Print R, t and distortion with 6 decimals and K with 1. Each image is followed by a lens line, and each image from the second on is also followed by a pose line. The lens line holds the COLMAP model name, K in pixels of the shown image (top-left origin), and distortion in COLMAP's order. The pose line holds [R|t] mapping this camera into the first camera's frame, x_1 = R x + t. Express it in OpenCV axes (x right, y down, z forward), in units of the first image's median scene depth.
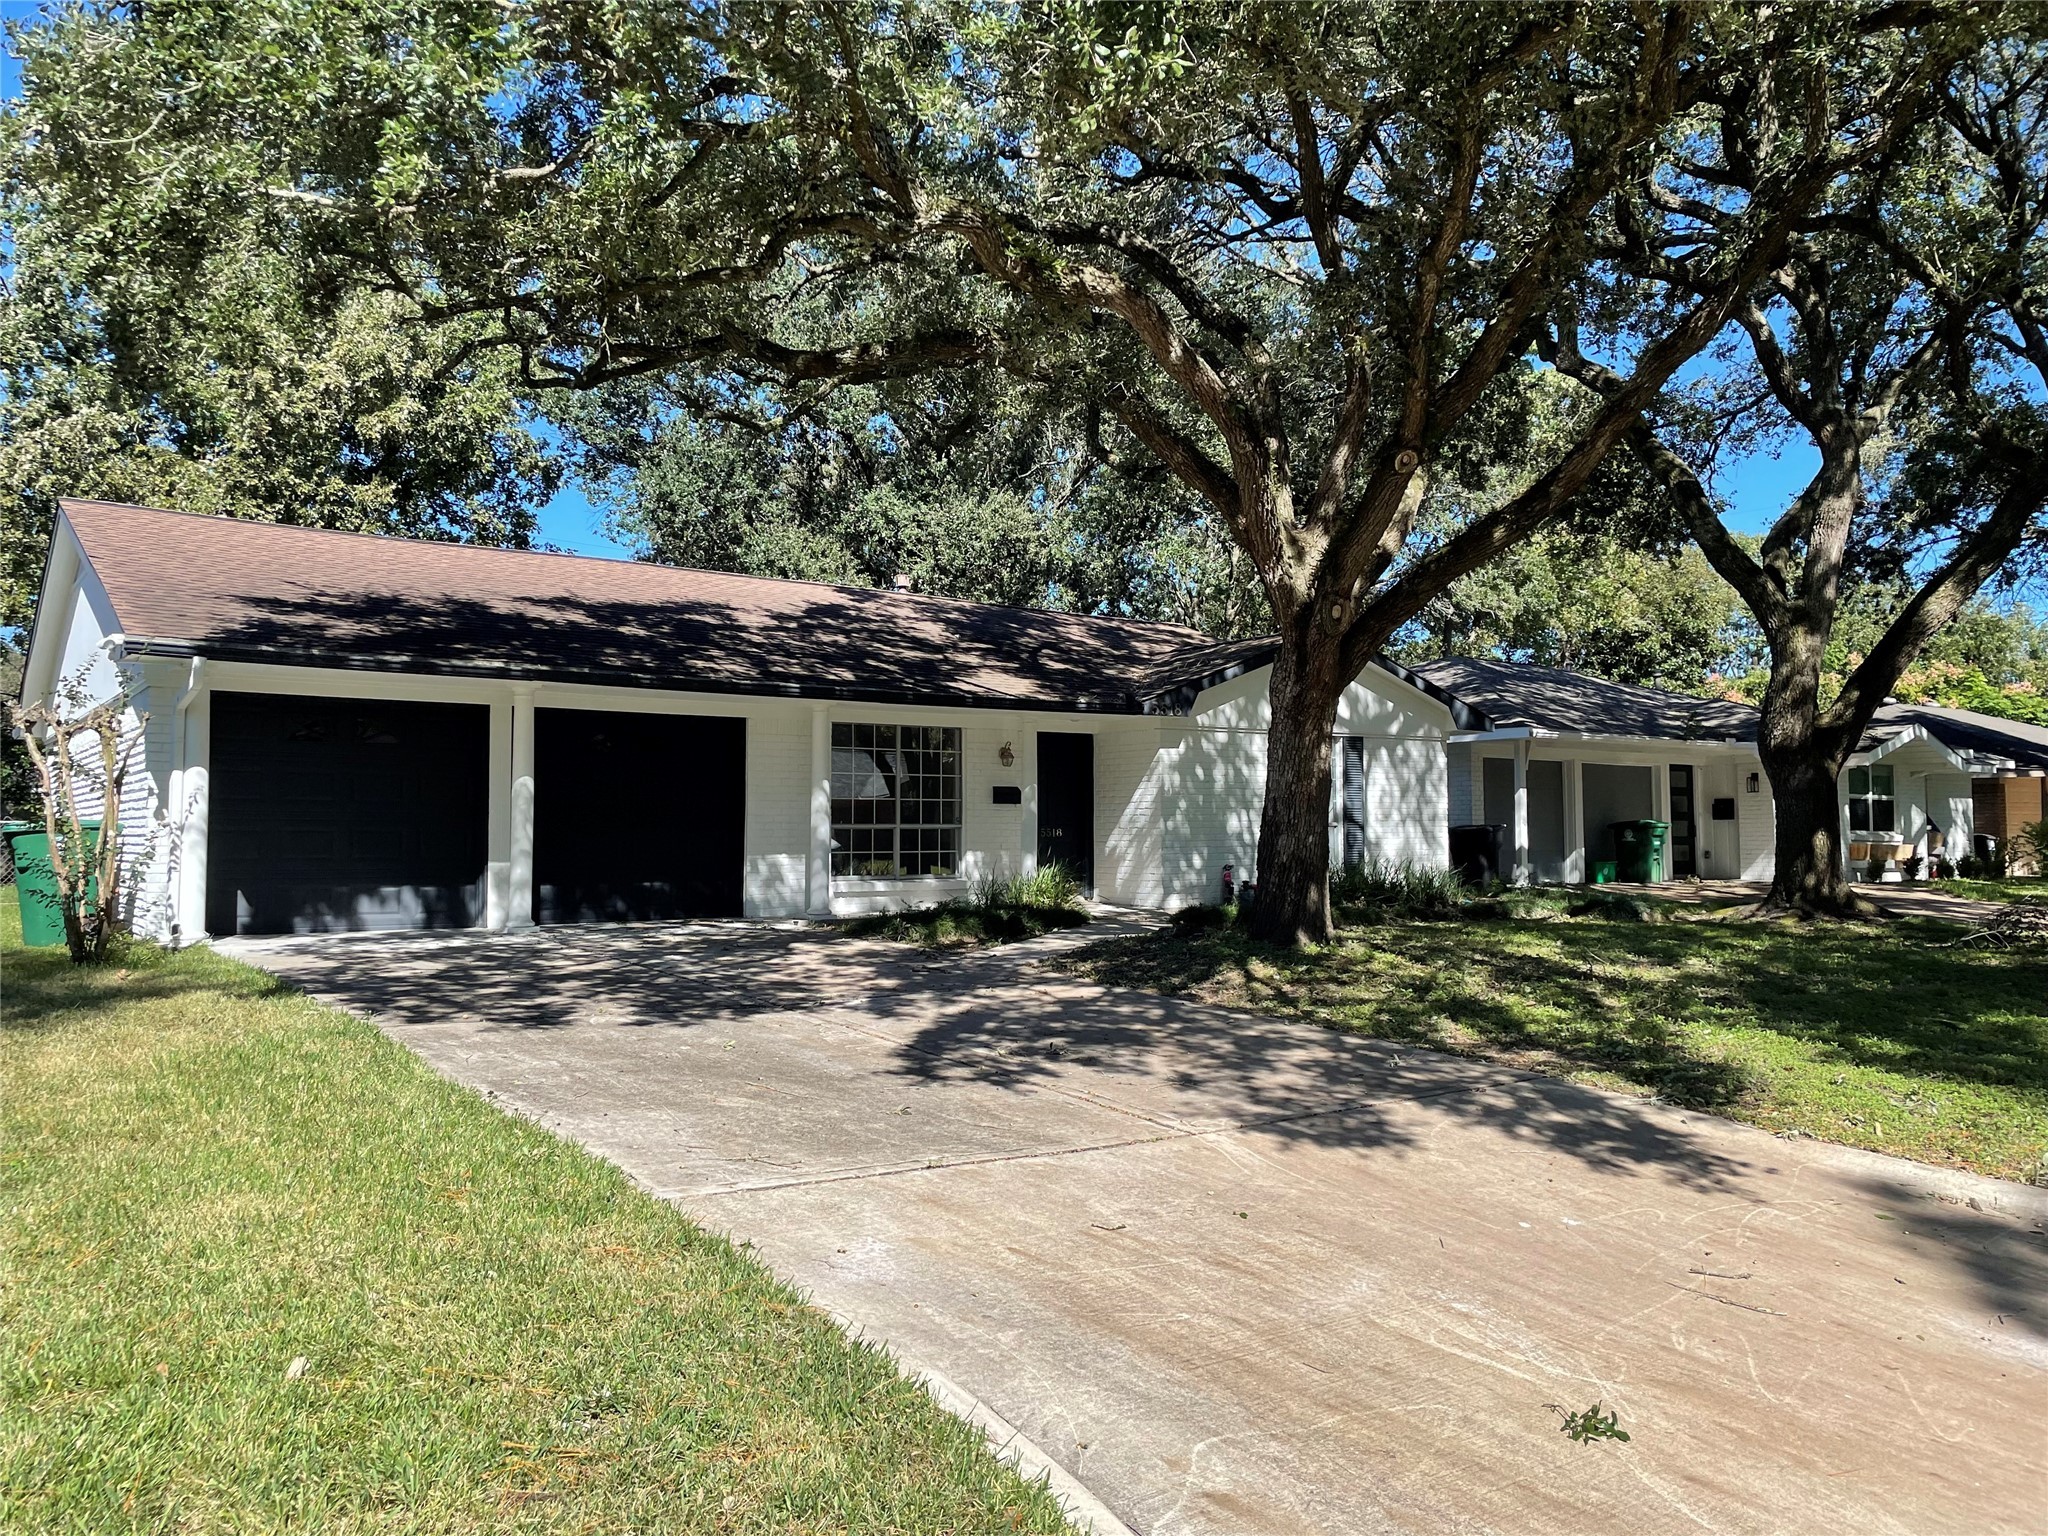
lens RADIAL K [[1527.1, 0, 1024.0], [0, 1527.1, 768.0], [0, 0, 1]] dist [0.091574, -0.131869]
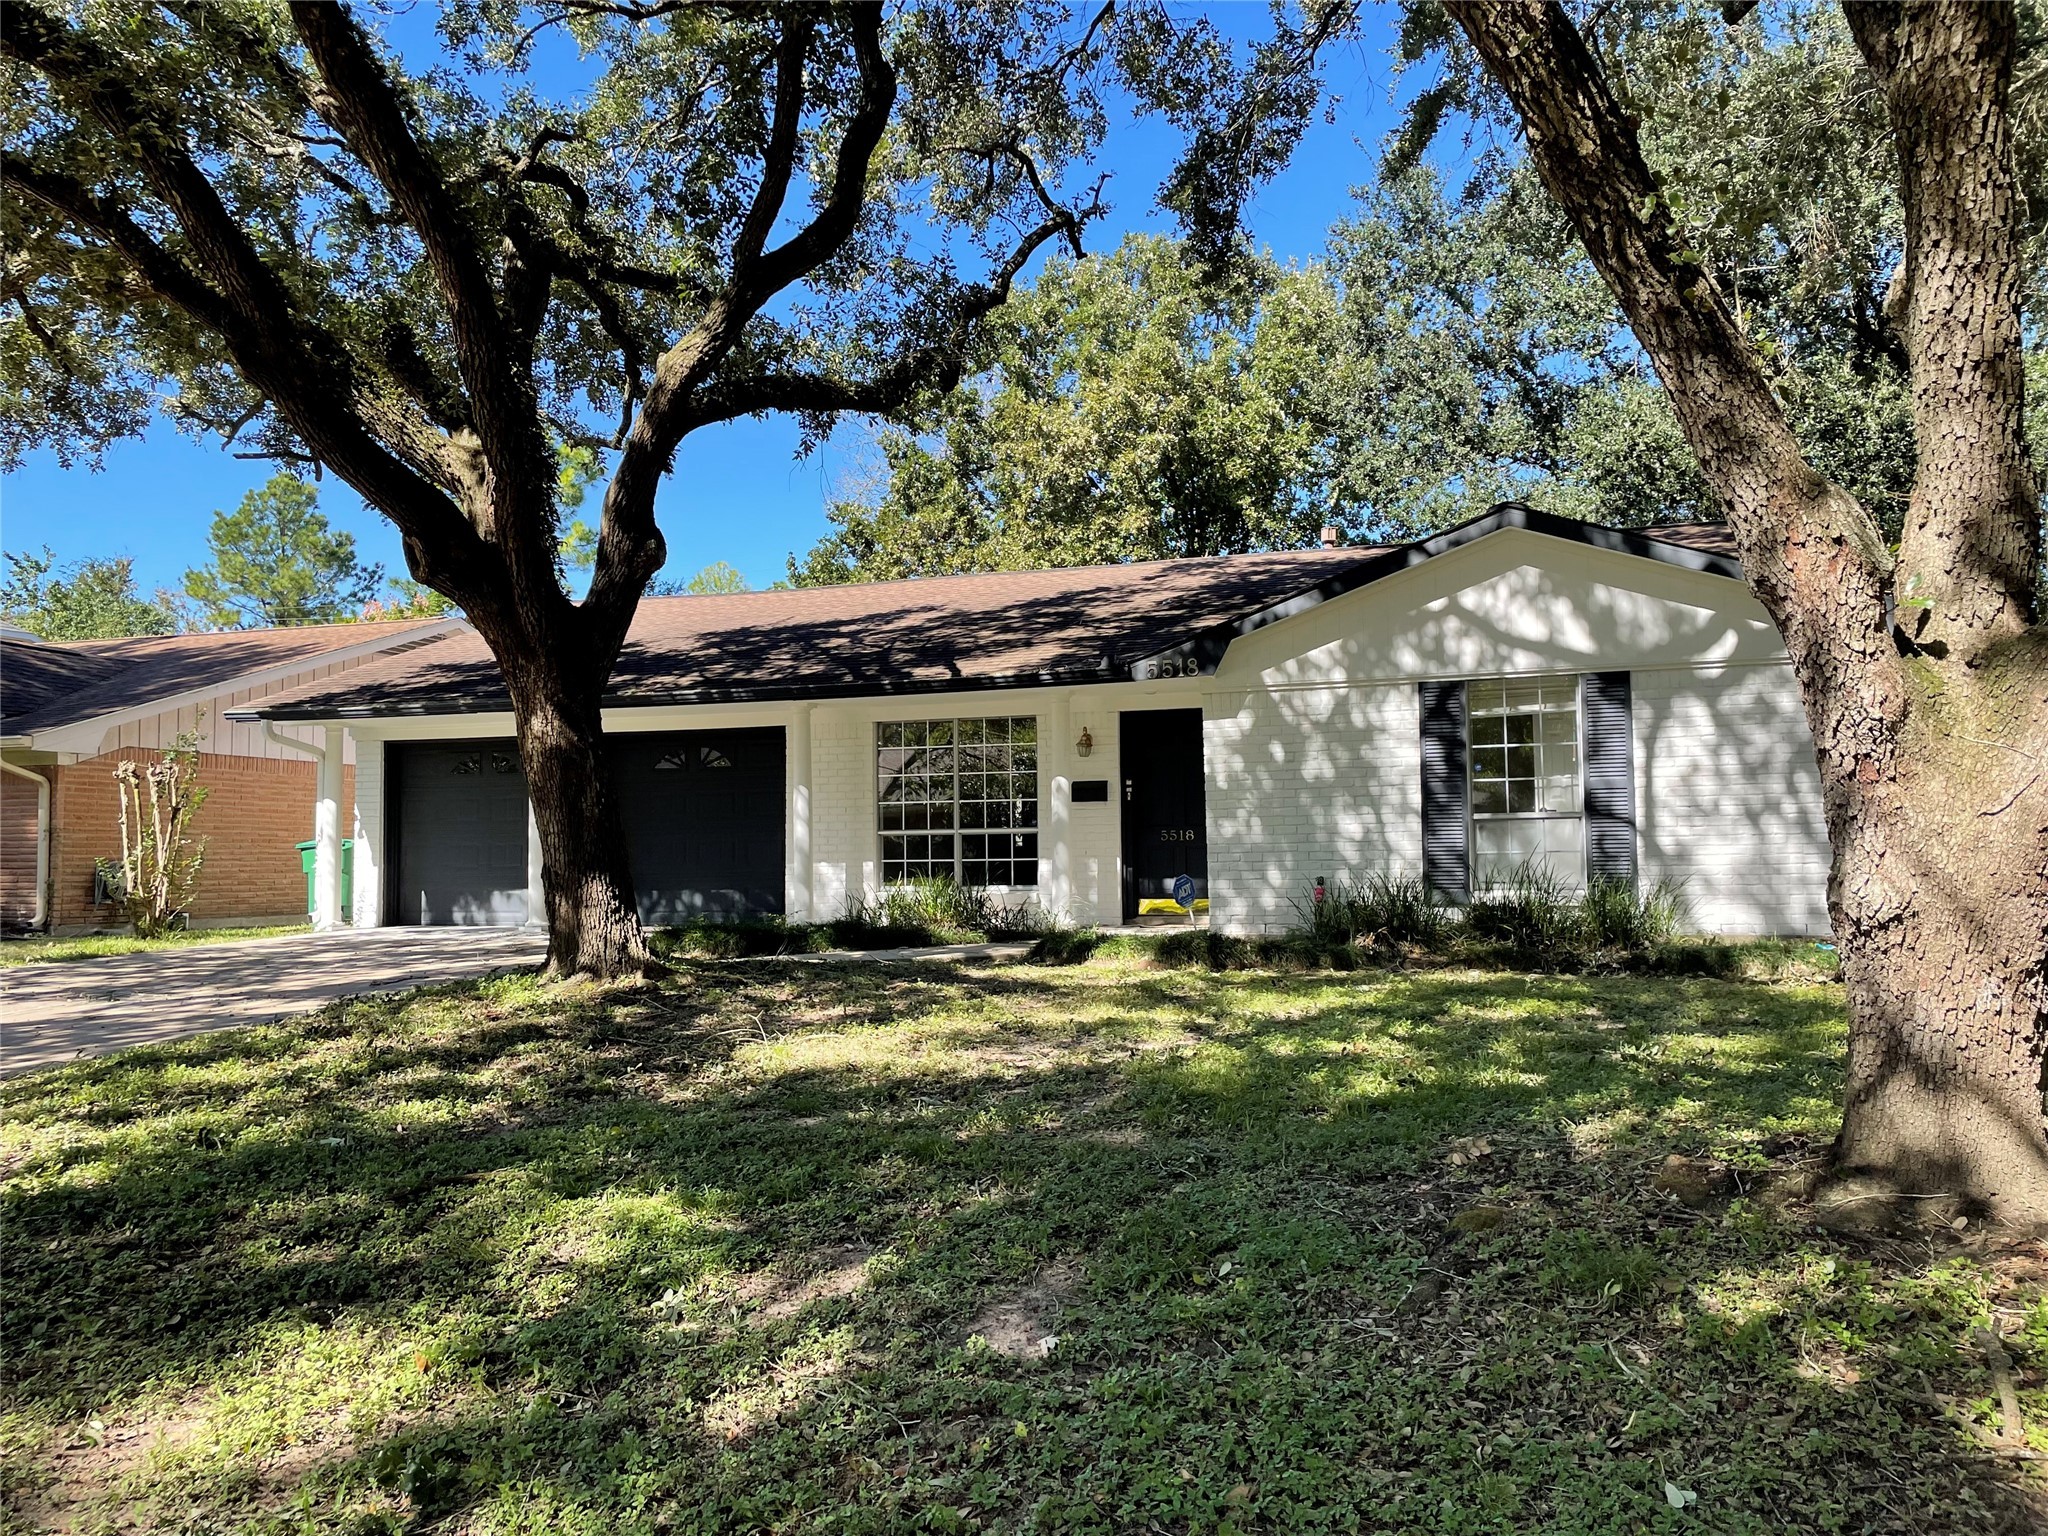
lens RADIAL K [[1527.1, 0, 1024.0], [0, 1527.1, 768.0], [0, 0, 1]] dist [0.091574, -0.131869]
pose [[0.528195, -0.041084, -0.848128, 0.679086], [0.040076, 0.998922, -0.023430, 0.023148], [0.848177, -0.021614, 0.529272, 0.547458]]
